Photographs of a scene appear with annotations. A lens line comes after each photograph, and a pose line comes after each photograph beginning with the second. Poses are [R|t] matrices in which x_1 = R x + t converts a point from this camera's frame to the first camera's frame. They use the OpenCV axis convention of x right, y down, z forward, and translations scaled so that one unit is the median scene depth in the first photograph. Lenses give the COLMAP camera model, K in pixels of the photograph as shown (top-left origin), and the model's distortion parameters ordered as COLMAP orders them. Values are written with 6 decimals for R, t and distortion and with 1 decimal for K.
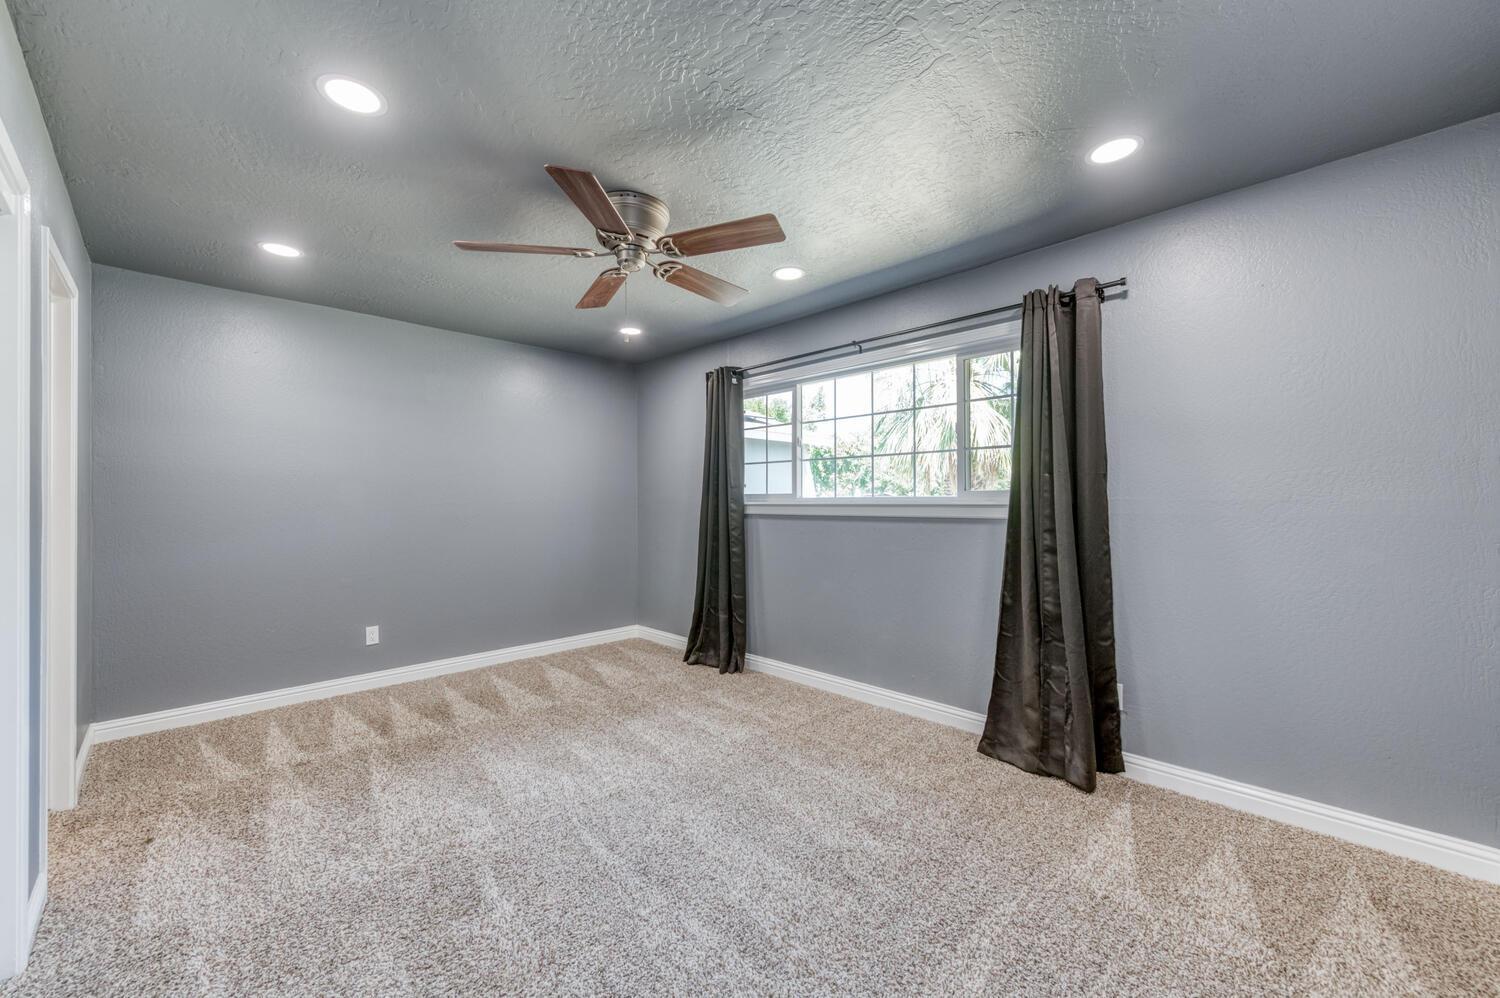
lens RADIAL K [[606.9, 0, 765.4], [0, 606.9, 489.1], [0, 0, 1]] dist [0.001587, -0.000245]
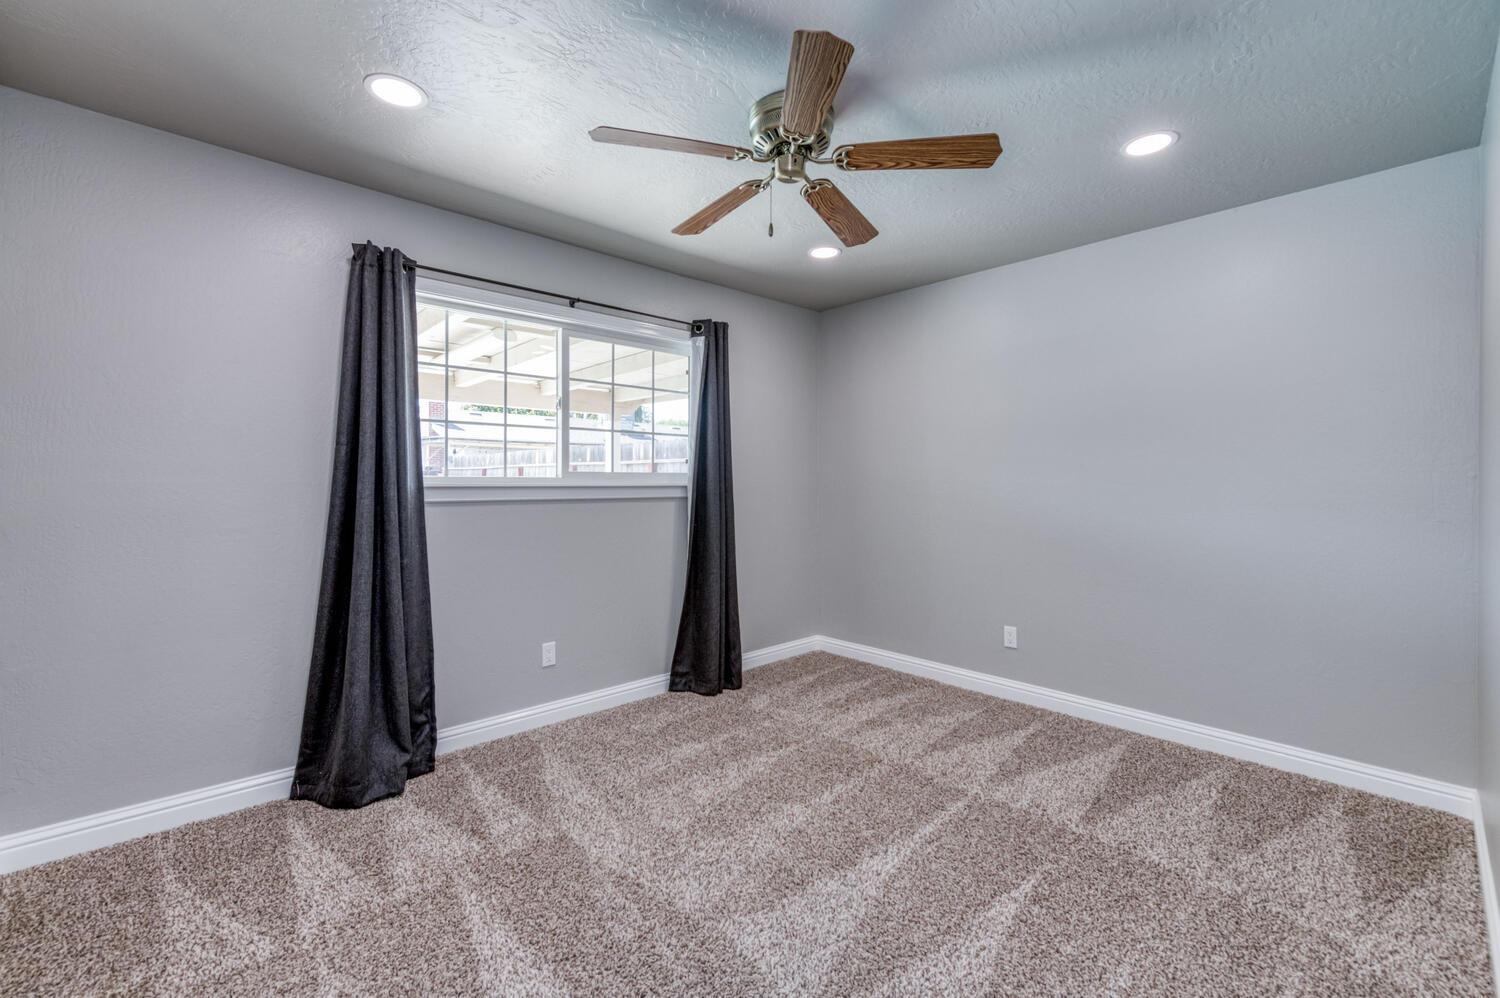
lens RADIAL K [[606.9, 0, 765.4], [0, 606.9, 489.1], [0, 0, 1]] dist [0.001587, -0.000245]
pose [[0.039961, -0.006568, 0.999180, -0.653271], [-0.014849, 0.999864, 0.007167, 0.017650], [-0.999091, -0.015123, 0.039859, 0.671370]]
